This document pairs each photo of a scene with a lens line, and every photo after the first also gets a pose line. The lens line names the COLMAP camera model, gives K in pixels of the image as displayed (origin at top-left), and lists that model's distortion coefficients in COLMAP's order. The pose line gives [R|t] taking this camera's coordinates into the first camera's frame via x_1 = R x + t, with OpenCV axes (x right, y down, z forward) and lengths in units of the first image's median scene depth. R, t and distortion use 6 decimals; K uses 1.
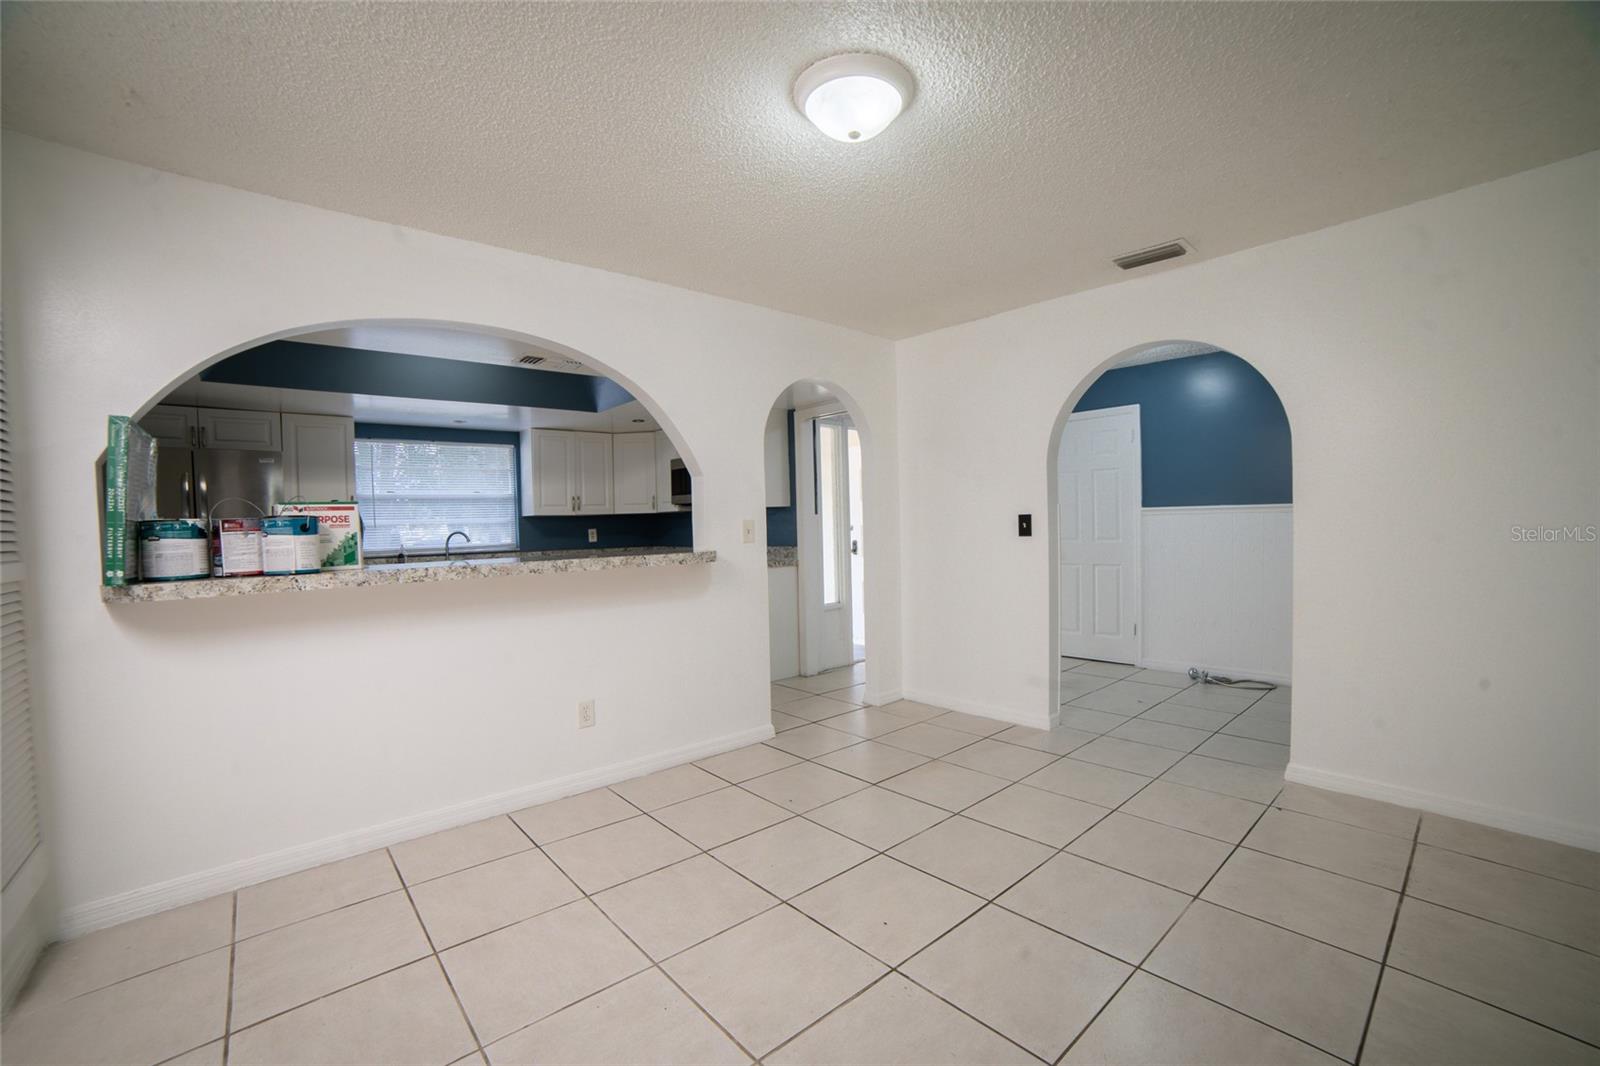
lens RADIAL K [[662.8, 0, 802.6], [0, 662.8, 549.9], [0, 0, 1]] dist [-0.103558, 0.035307]
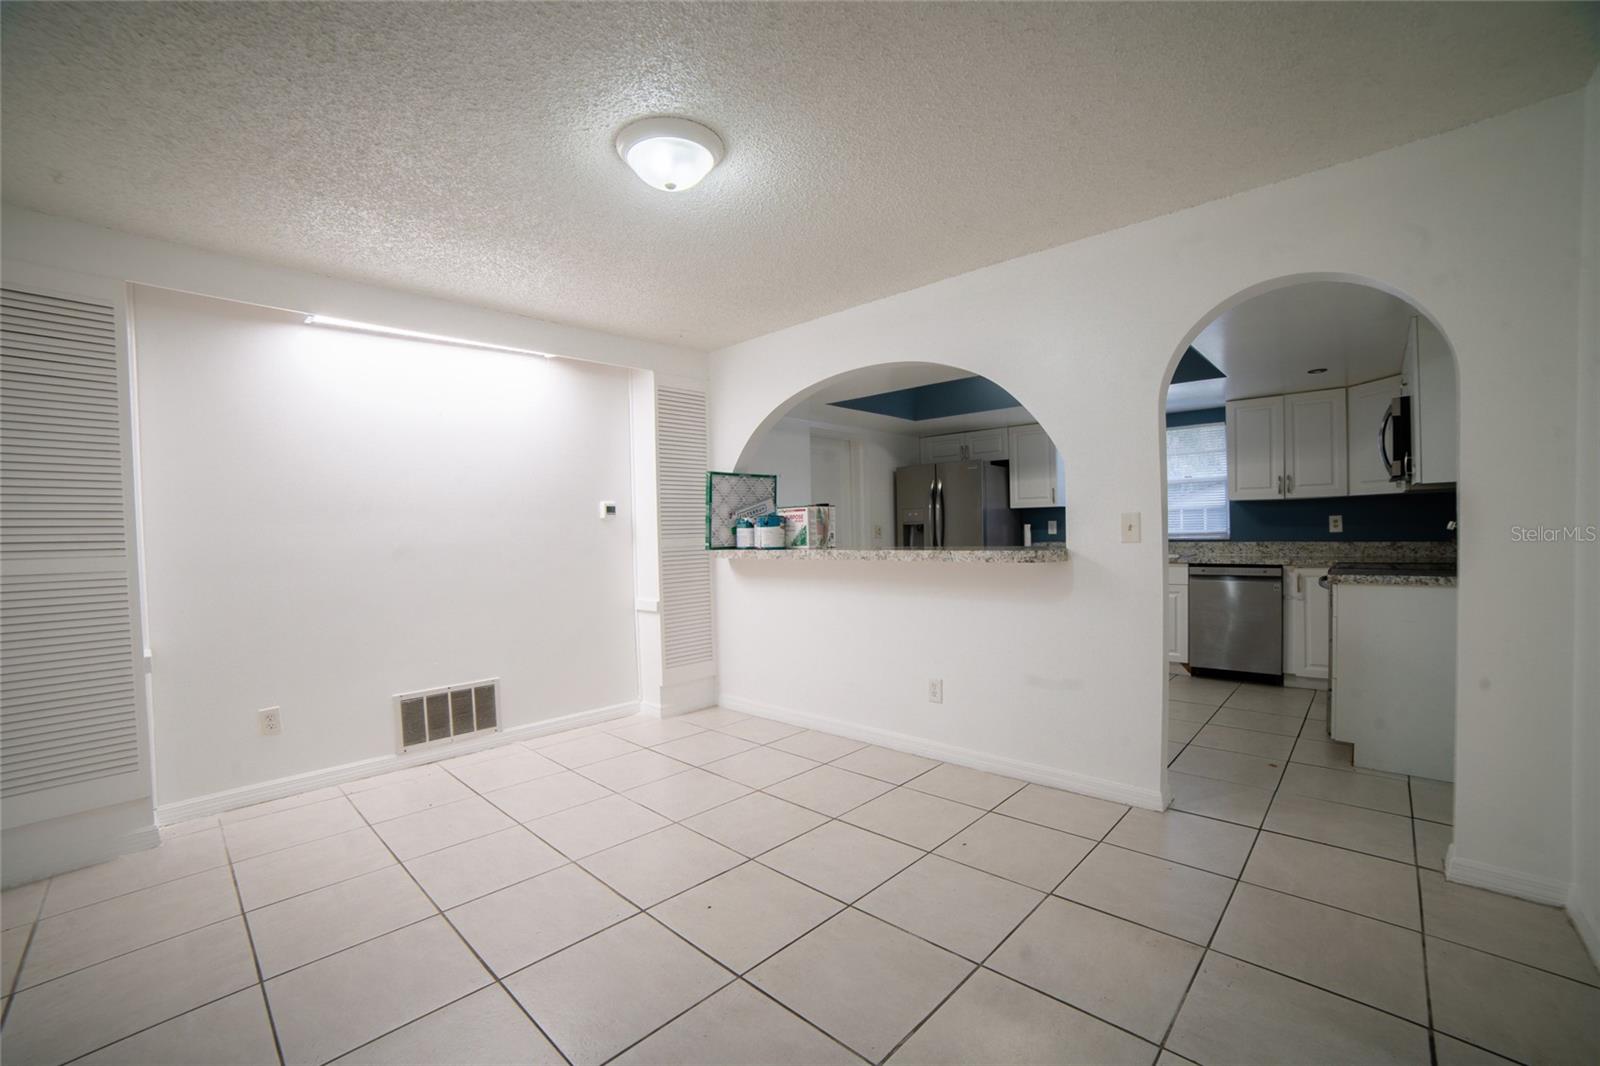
lens RADIAL K [[662.8, 0, 802.6], [0, 662.8, 549.9], [0, 0, 1]] dist [-0.103558, 0.035307]
pose [[0.102843, 0.055082, -0.993171, 0.416002], [-0.017237, 0.998414, 0.053588, -0.024184], [0.994548, 0.011608, 0.103630, 0.367741]]
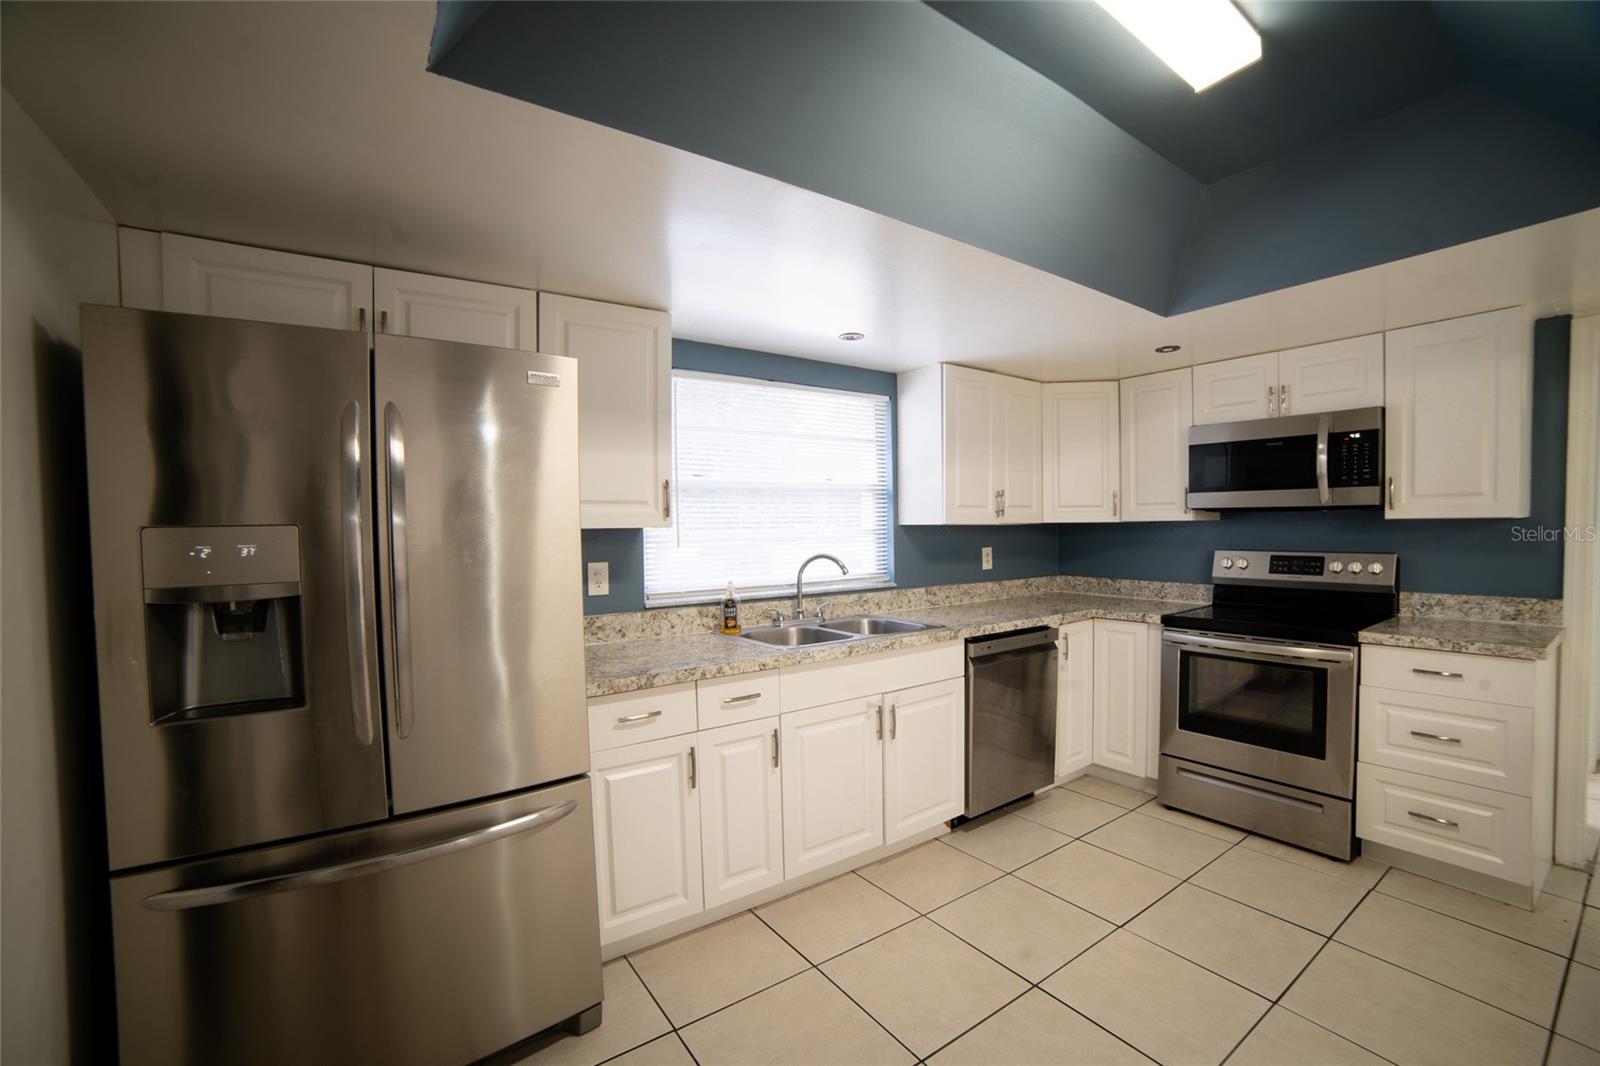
lens RADIAL K [[662.8, 0, 802.6], [0, 662.8, 549.9], [0, 0, 1]] dist [-0.103558, 0.035307]
pose [[0.993122, 0.015938, -0.115993, -0.502866], [-0.016190, 0.999868, -0.001232, -0.031576], [0.115958, 0.003101, 0.993249, 0.480823]]
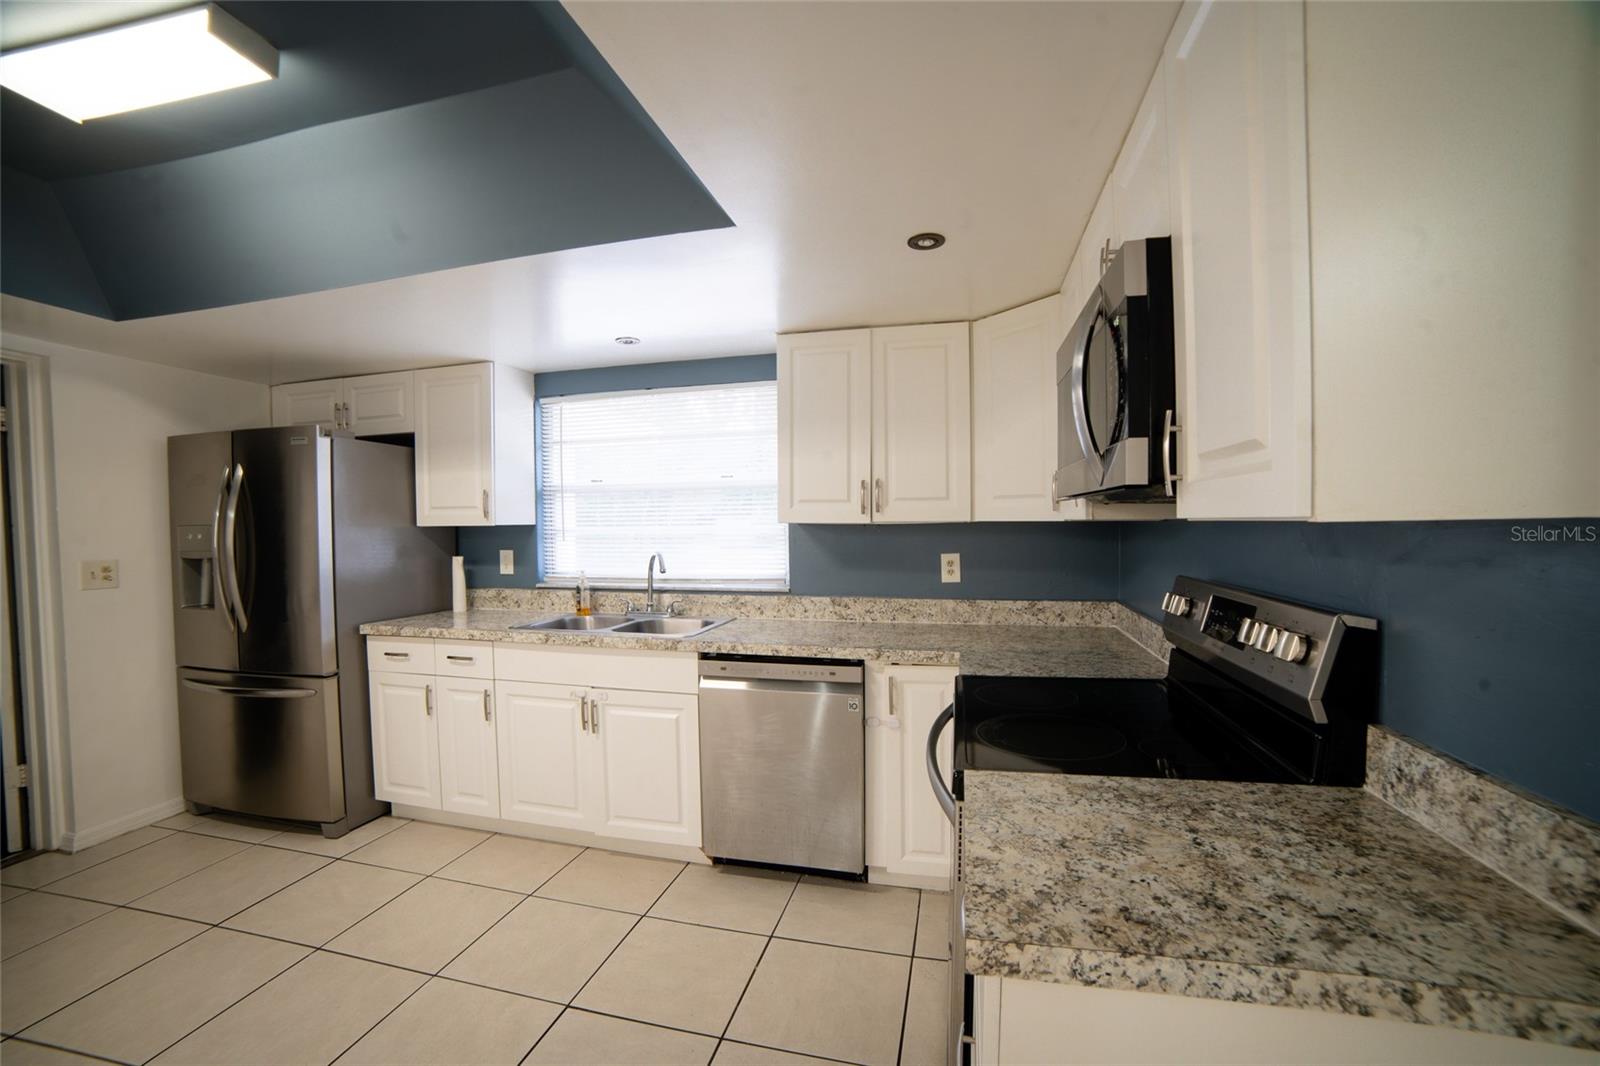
lens RADIAL K [[662.8, 0, 802.6], [0, 662.8, 549.9], [0, 0, 1]] dist [-0.103558, 0.035307]
pose [[0.574451, 0.055866, -0.816631, -0.019696], [-0.039949, 0.998393, 0.040199, -0.057969], [0.817564, 0.009531, 0.575759, 0.802784]]
